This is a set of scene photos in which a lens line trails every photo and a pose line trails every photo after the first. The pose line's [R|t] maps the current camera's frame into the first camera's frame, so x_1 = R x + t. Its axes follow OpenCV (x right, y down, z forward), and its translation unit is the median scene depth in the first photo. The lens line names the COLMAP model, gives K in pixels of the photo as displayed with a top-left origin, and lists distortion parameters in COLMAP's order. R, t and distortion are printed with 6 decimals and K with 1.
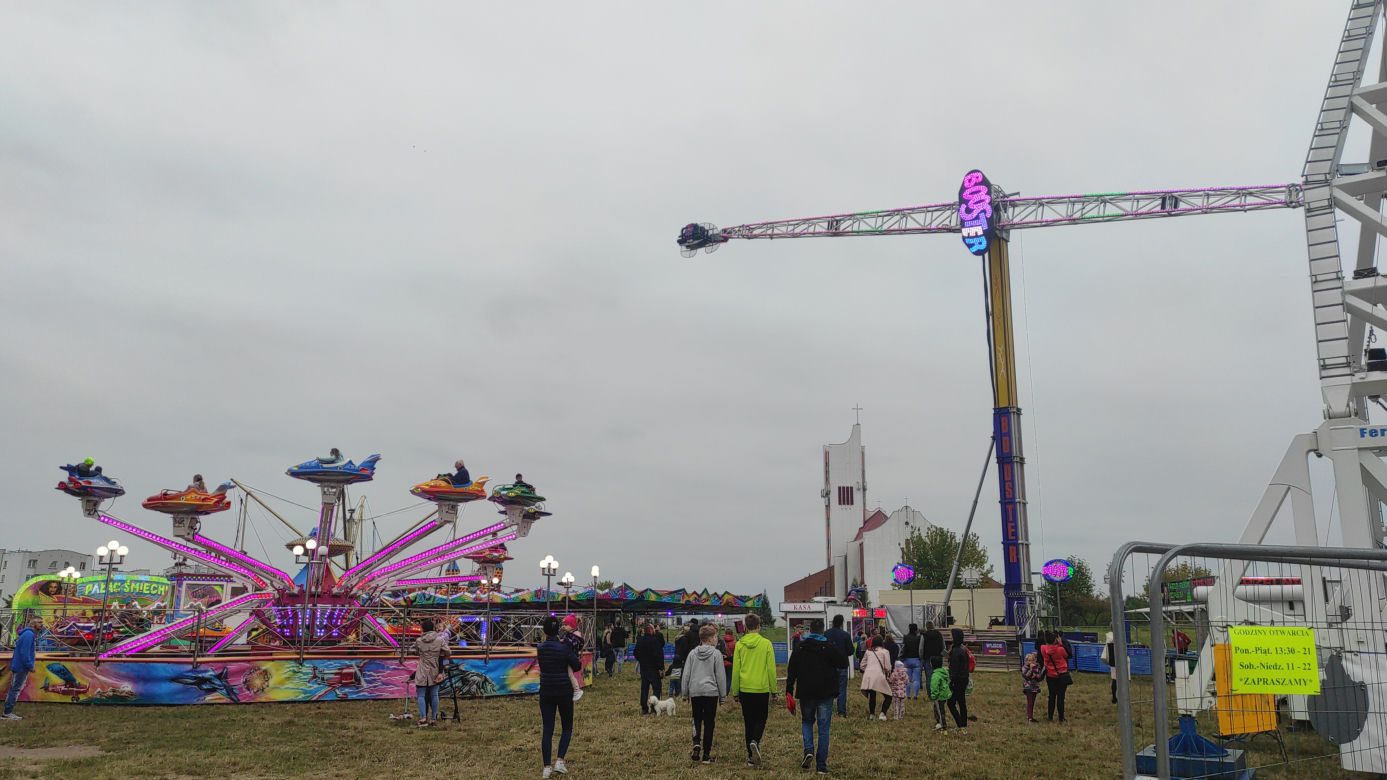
lens RADIAL K [[1015.7, 0, 693.5], [0, 1015.7, 390.0], [0, 0, 1]] dist [0.085983, -0.079688]
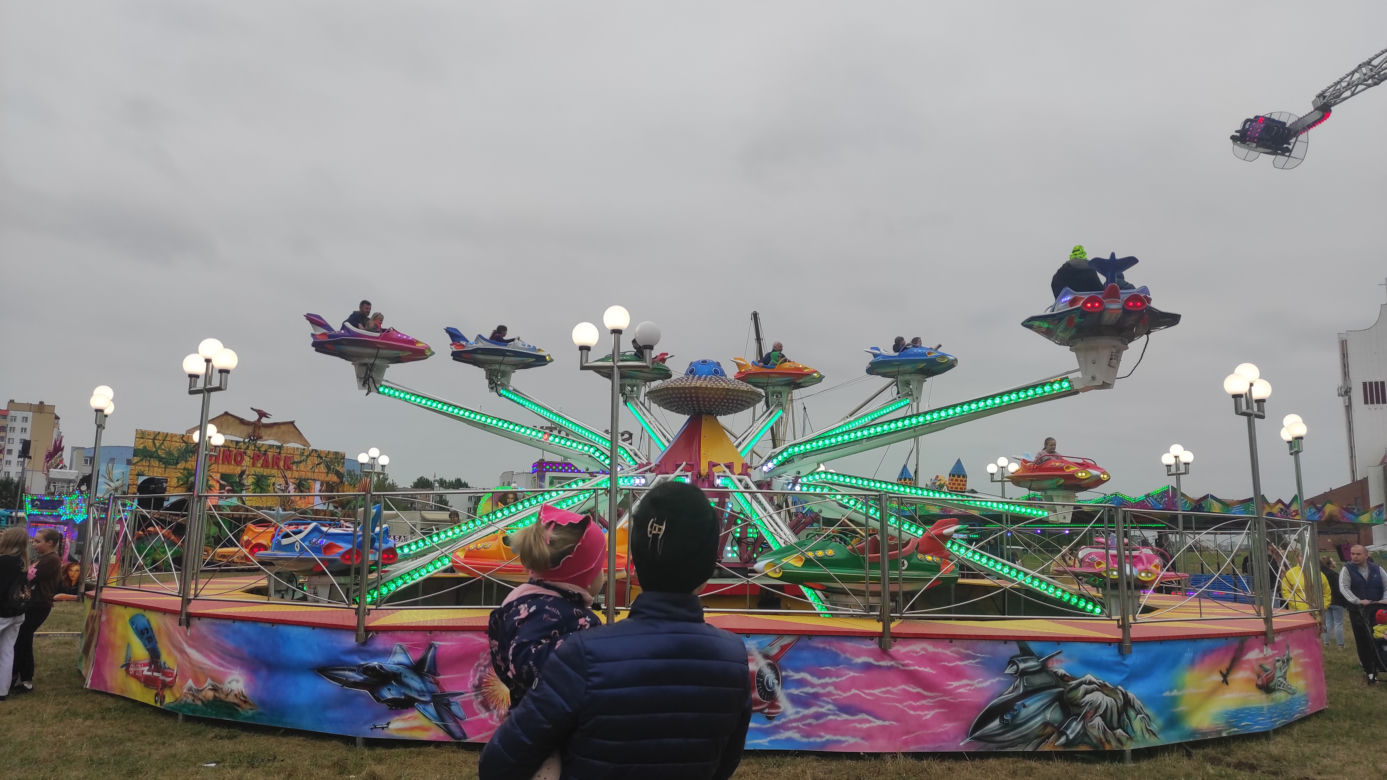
lens RADIAL K [[1015.7, 0, 693.5], [0, 1015.7, 390.0], [0, 0, 1]] dist [0.085983, -0.079688]
pose [[0.912861, -0.051704, -0.404982, -0.204656], [0.082905, 0.994757, 0.059875, 0.157308], [0.399763, -0.088232, 0.912362, 0.685805]]
